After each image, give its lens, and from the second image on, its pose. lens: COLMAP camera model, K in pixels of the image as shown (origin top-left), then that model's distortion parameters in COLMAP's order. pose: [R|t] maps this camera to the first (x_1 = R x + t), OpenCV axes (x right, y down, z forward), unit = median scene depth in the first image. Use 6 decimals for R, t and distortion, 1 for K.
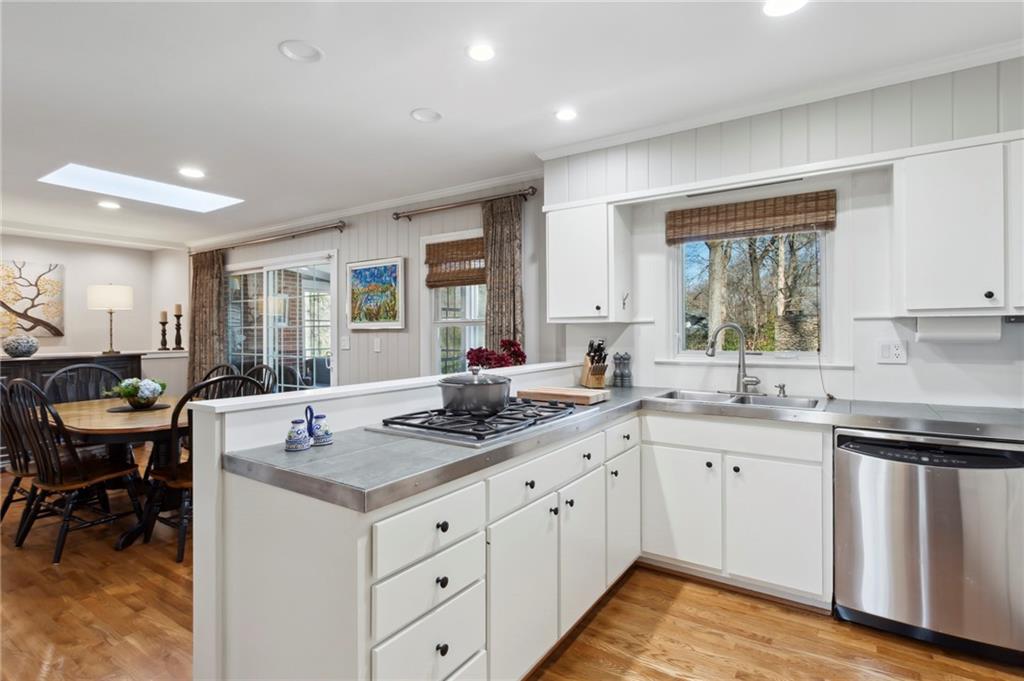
lens RADIAL K [[496.0, 0, 520.7], [0, 496.0, 329.9], [0, 0, 1]] dist [0.008147, 0.001181]
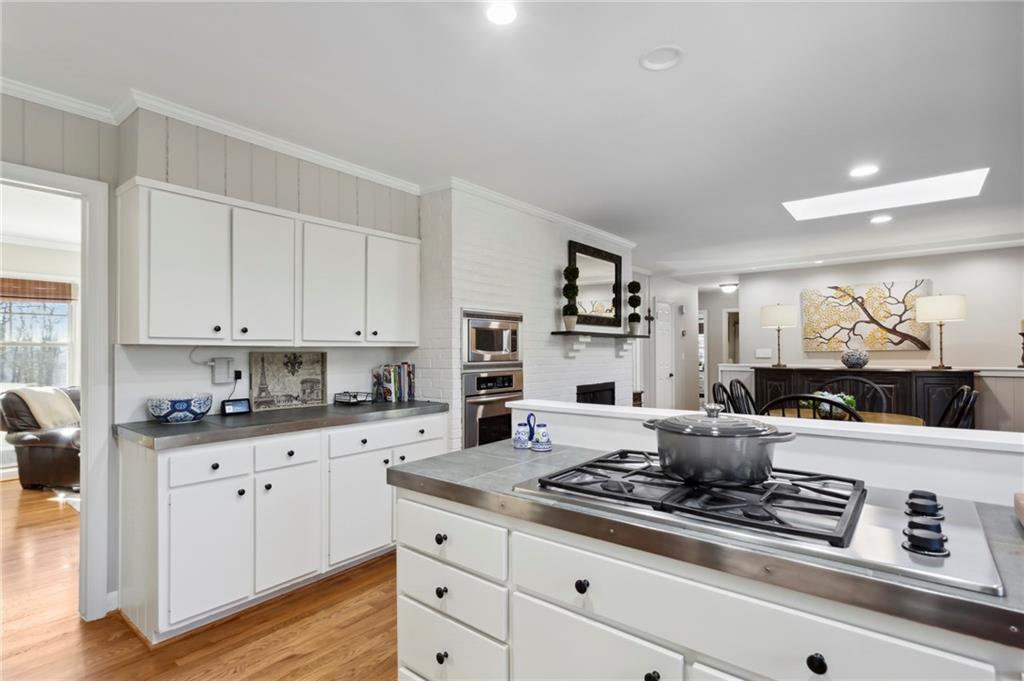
lens RADIAL K [[496.0, 0, 507.2], [0, 496.0, 345.8], [0, 0, 1]] dist [0.008147, 0.001181]
pose [[-0.088492, -0.003432, -0.996071, 0.303238], [0.010593, 0.999934, -0.004386, -0.000210], [0.996021, -0.010940, -0.088450, 0.433508]]
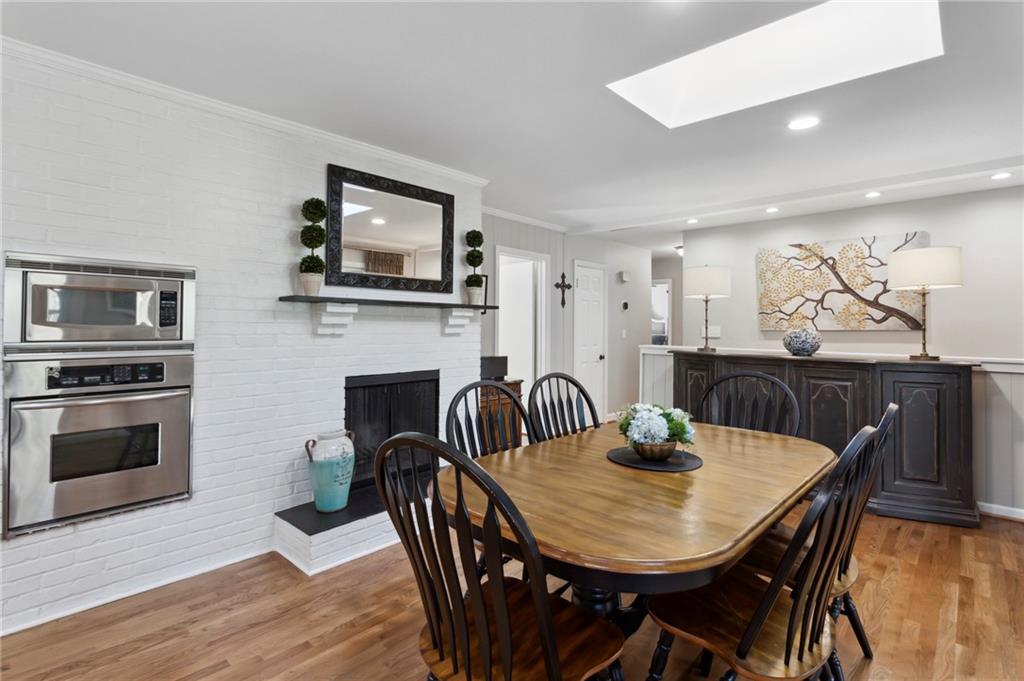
lens RADIAL K [[496.0, 0, 493.1], [0, 496.0, 316.7], [0, 0, 1]] dist [0.008147, 0.001181]
pose [[-0.168865, -0.011529, -0.985572, -0.183357], [-0.000710, 0.999933, -0.011575, 0.003142], [0.985639, -0.001254, -0.168862, 0.924298]]
